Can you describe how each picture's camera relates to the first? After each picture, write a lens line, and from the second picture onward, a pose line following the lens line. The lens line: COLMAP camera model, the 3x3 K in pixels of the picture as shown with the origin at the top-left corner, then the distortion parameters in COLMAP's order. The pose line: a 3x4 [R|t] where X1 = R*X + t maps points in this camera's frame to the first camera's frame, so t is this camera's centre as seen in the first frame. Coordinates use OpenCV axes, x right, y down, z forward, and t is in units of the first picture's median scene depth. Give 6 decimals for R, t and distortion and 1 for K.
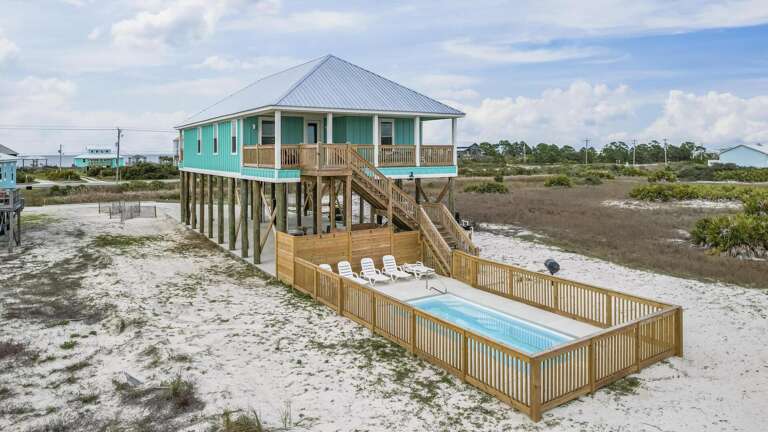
lens RADIAL K [[507.6, 0, 381.5], [0, 507.6, 141.0], [0, 0, 1]] dist [-0.029417, -0.000382]
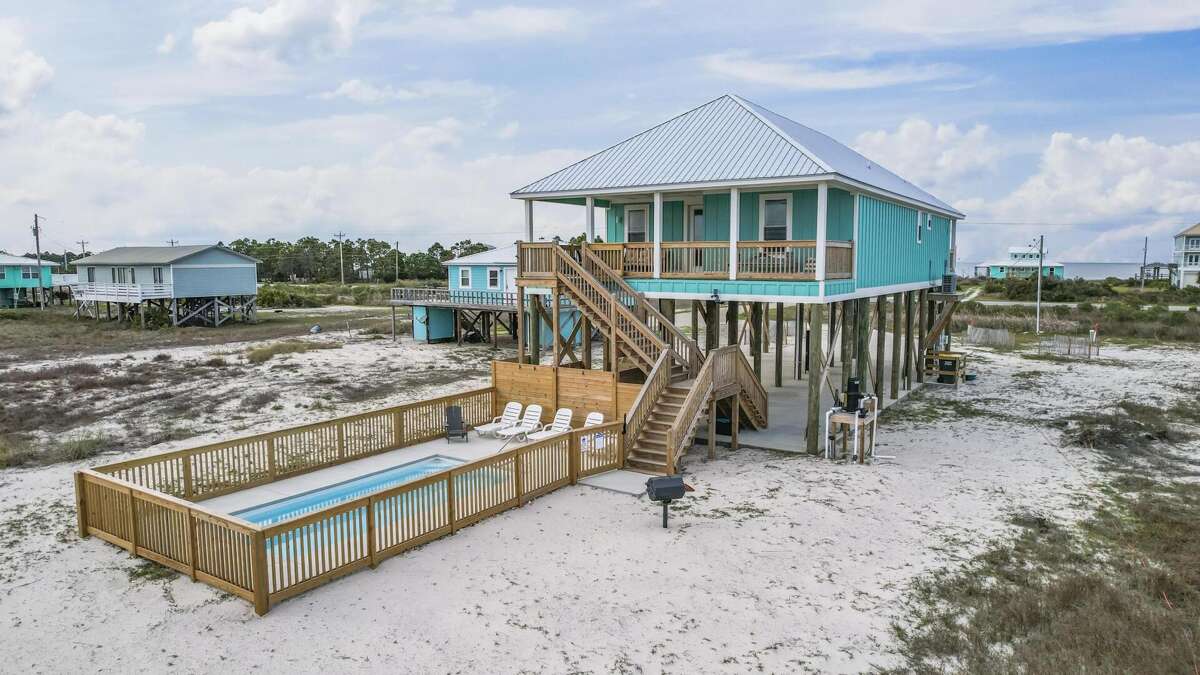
lens RADIAL K [[765.5, 0, 591.7], [0, 765.5, 334.7], [0, 0, 1]] dist [-0.032980, -0.000204]
pose [[0.409377, 0.095984, -0.907302, 0.895912], [0.015883, 0.993550, 0.112274, 0.015589], [0.912227, -0.060373, 0.405213, 0.606274]]
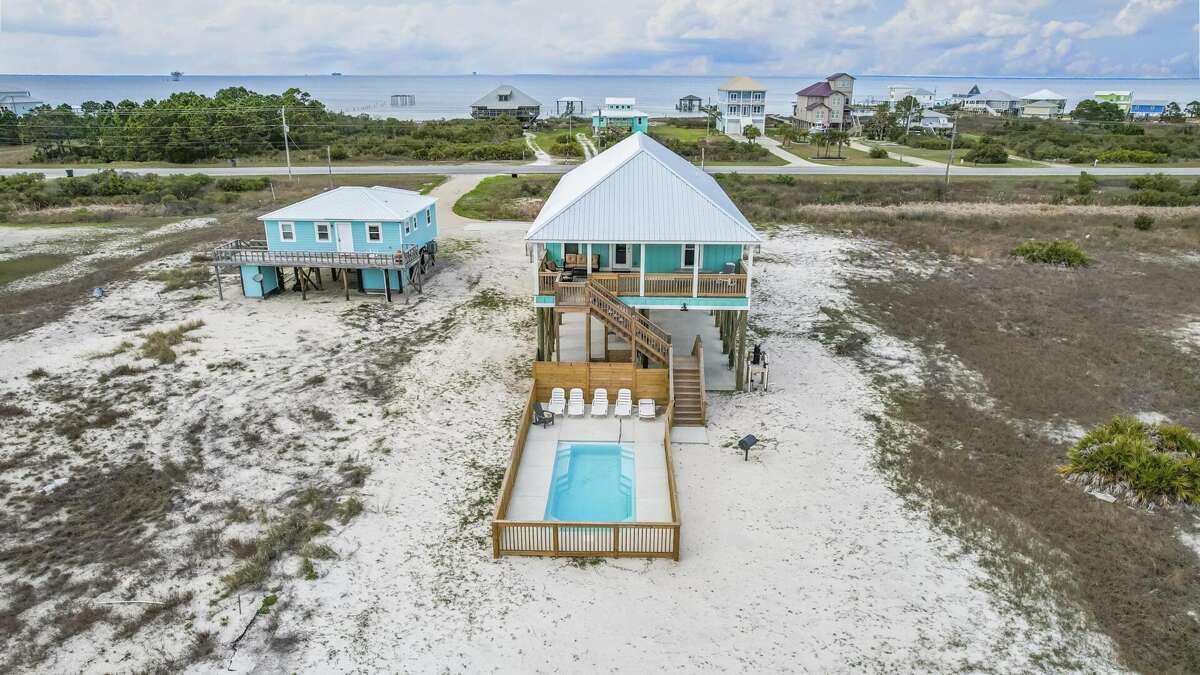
lens RADIAL K [[765.5, 0, 591.7], [0, 765.5, 334.7], [0, 0, 1]] dist [-0.032980, -0.000204]
pose [[0.822173, 0.187230, -0.537565, 0.783953], [0.009514, 0.939708, 0.341845, -0.419516], [0.569158, -0.286170, 0.770822, -0.218093]]
